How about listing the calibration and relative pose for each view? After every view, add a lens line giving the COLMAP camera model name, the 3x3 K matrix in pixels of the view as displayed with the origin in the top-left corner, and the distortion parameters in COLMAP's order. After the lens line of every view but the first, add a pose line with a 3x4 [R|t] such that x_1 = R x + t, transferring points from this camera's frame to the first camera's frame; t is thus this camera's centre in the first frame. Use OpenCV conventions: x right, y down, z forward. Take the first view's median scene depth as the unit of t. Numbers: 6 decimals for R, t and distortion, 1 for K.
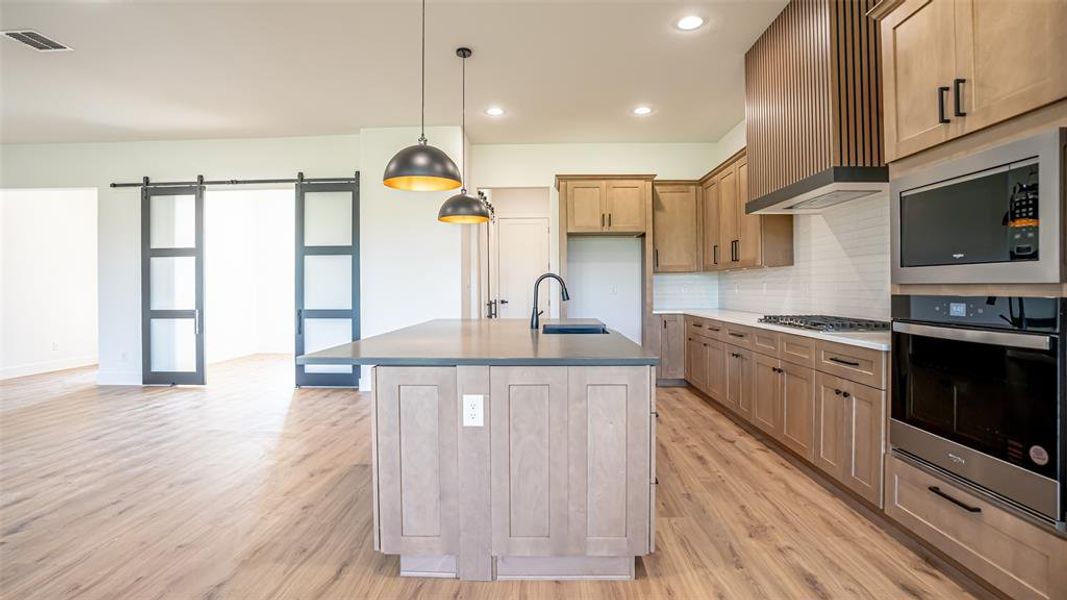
lens RADIAL K [[496.1, 0, 538.5], [0, 496.1, 289.0], [0, 0, 1]] dist [-0.073199, 0.027185]
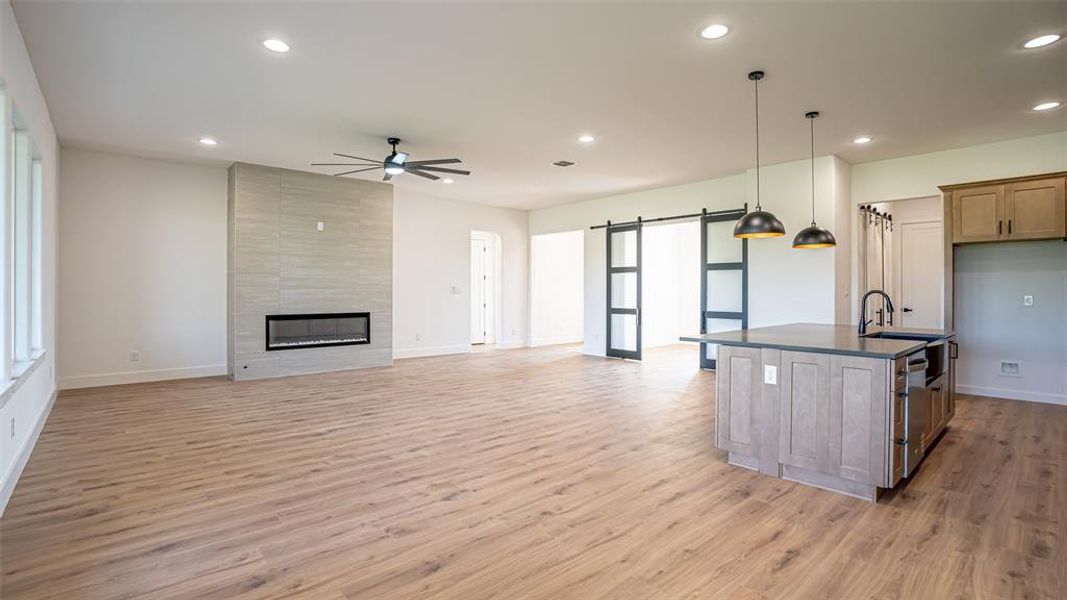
lens RADIAL K [[496.1, 0, 538.5], [0, 496.1, 289.0], [0, 0, 1]] dist [-0.073199, 0.027185]
pose [[0.684405, 0.005556, -0.729081, 0.185488], [-0.006934, 0.999975, 0.001111, -0.017003], [0.729069, 0.004295, 0.684427, -0.255625]]
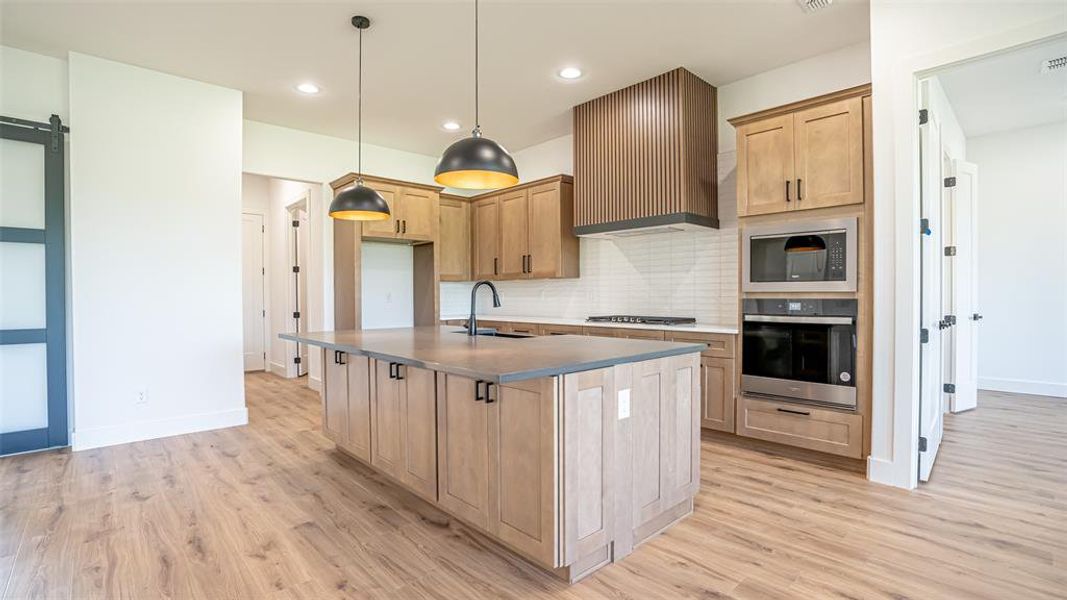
lens RADIAL K [[491.7, 0, 531.3], [0, 491.7, 300.6], [0, 0, 1]] dist [-0.072153, 0.026448]
pose [[0.721367, -0.005861, 0.692528, -0.346589], [0.002647, 0.999980, 0.005706, 0.002665], [-0.692548, -0.002283, 0.721368, 0.117940]]
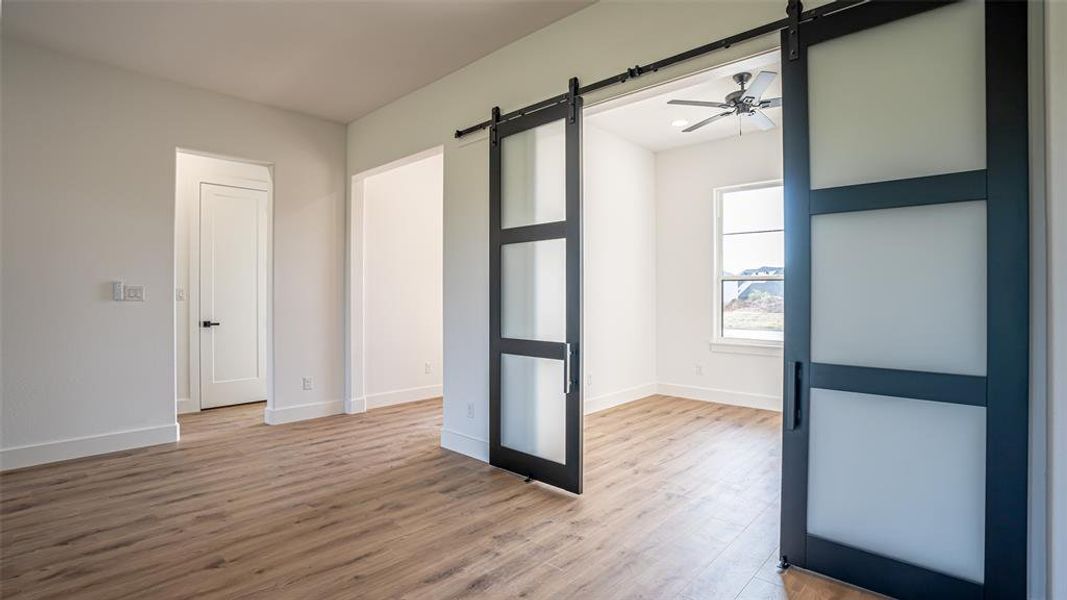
lens RADIAL K [[497.4, 0, 533.5], [0, 497.4, 300.0], [0, 0, 1]] dist [-0.072958, 0.026871]
pose [[0.746076, 0.012783, -0.665738, -0.394400], [-0.005637, 0.999901, 0.012881, -0.009205], [0.665837, -0.005857, 0.746074, 0.592472]]
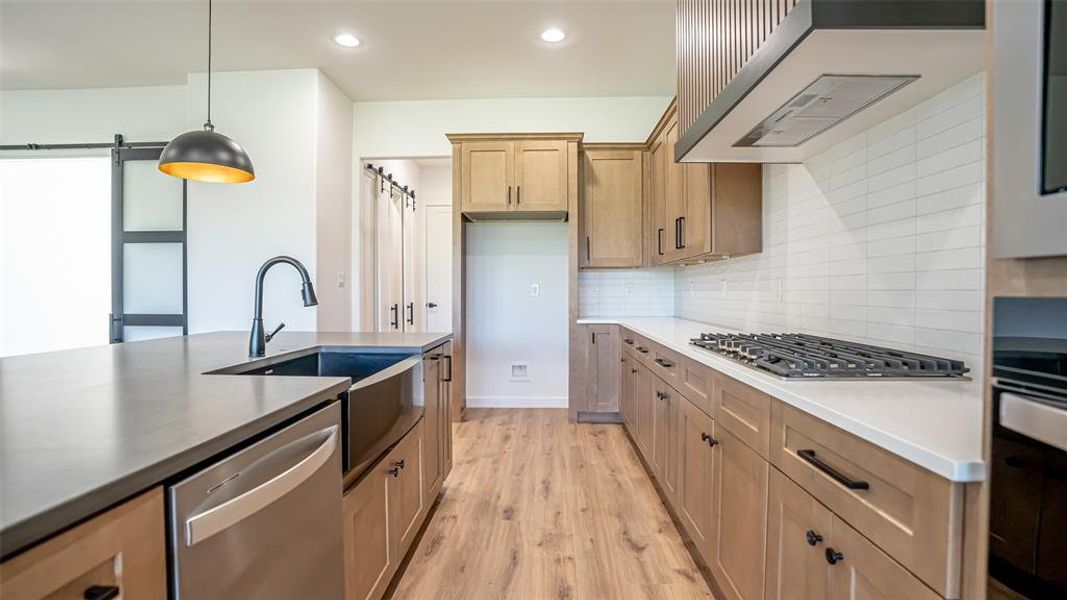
lens RADIAL K [[491.7, 0, 531.3], [0, 491.7, 300.6], [0, 0, 1]] dist [-0.072153, 0.026448]
pose [[0.999836, 0.006762, -0.016812, 0.174689], [-0.006465, 0.999824, 0.017632, 0.003820], [0.016928, -0.017521, 0.999703, 0.270380]]
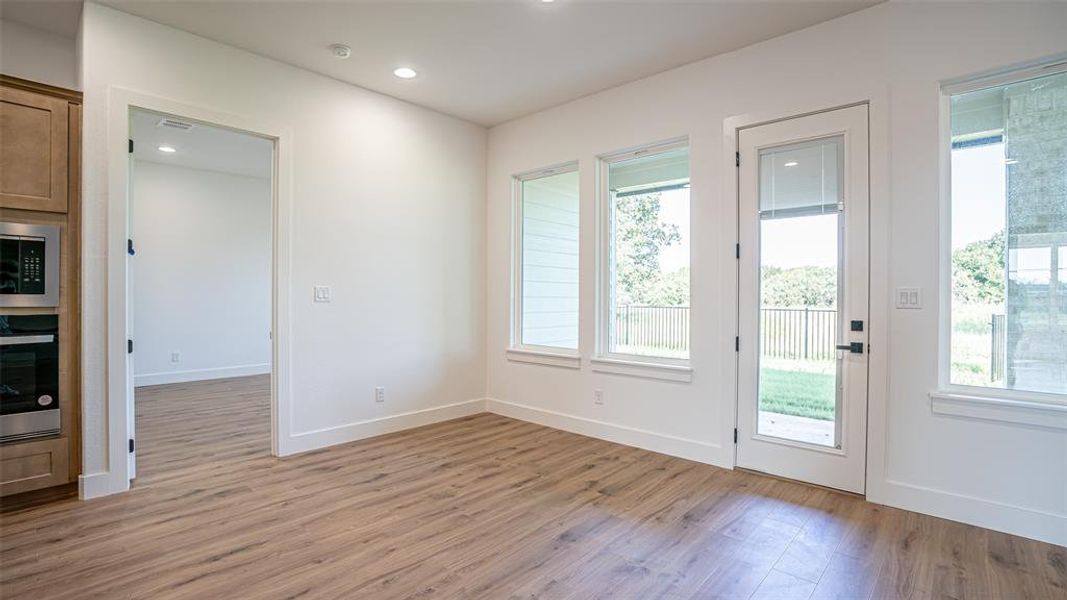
lens RADIAL K [[491.7, 0, 531.3], [0, 491.7, 300.6], [0, 0, 1]] dist [-0.072153, 0.026448]
pose [[-0.746808, -0.005186, 0.665019, -0.408460], [0.000249, 0.999967, 0.008078, -0.013175], [-0.665039, 0.006198, -0.746783, 0.286554]]
